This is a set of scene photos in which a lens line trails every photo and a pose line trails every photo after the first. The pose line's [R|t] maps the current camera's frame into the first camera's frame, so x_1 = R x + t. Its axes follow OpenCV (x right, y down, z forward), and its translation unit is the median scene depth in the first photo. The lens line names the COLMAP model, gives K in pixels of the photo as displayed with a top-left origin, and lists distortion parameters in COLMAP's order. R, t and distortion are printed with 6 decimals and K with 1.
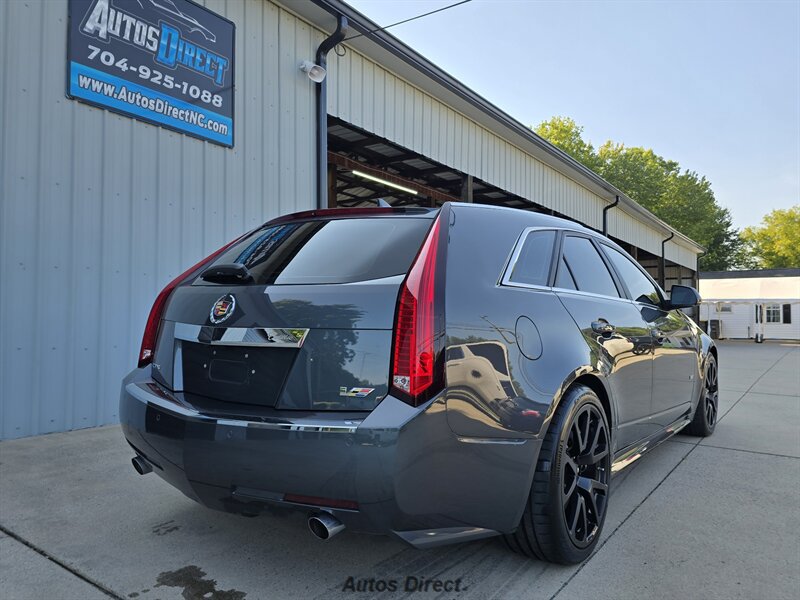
lens RADIAL K [[574.5, 0, 402.3], [0, 574.5, 303.3], [0, 0, 1]] dist [0.062305, -0.058994]
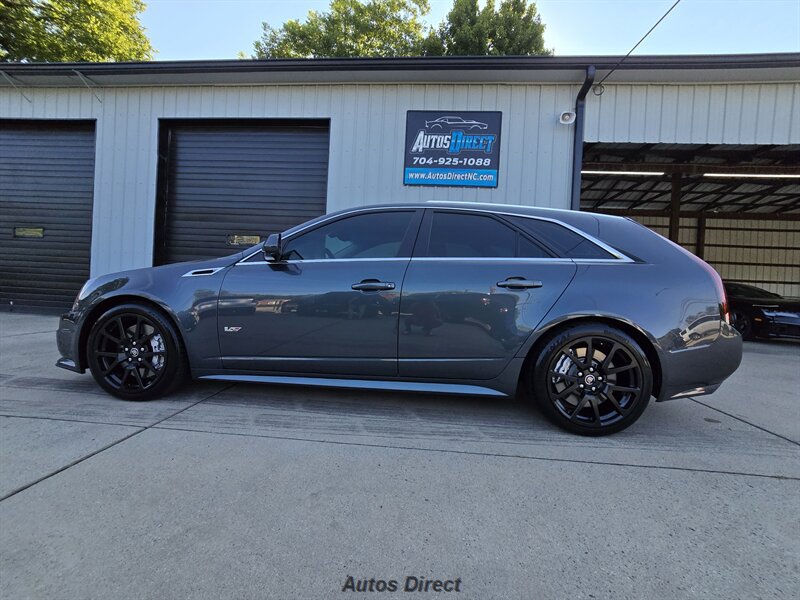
lens RADIAL K [[339.2, 0, 397.2], [0, 339.2, 299.5], [0, 0, 1]] dist [-0.008238, 0.002848]
pose [[0.507969, 0.036416, -0.860605, 0.431666], [-0.018780, 0.999337, 0.031202, 0.029848], [0.861171, 0.000313, 0.508316, 0.273609]]
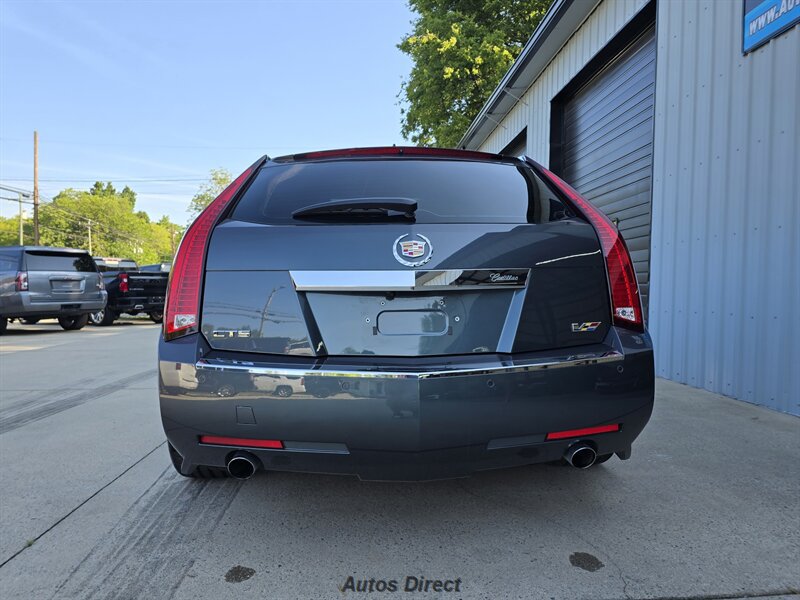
lens RADIAL K [[574.5, 0, 393.7], [0, 574.5, 313.0], [0, 0, 1]] dist [0.062305, -0.058994]
pose [[-0.777407, 0.010841, -0.628904, 0.401090], [0.004811, 0.999925, 0.011290, 0.047573], [0.628979, 0.005751, -0.777401, 1.144395]]
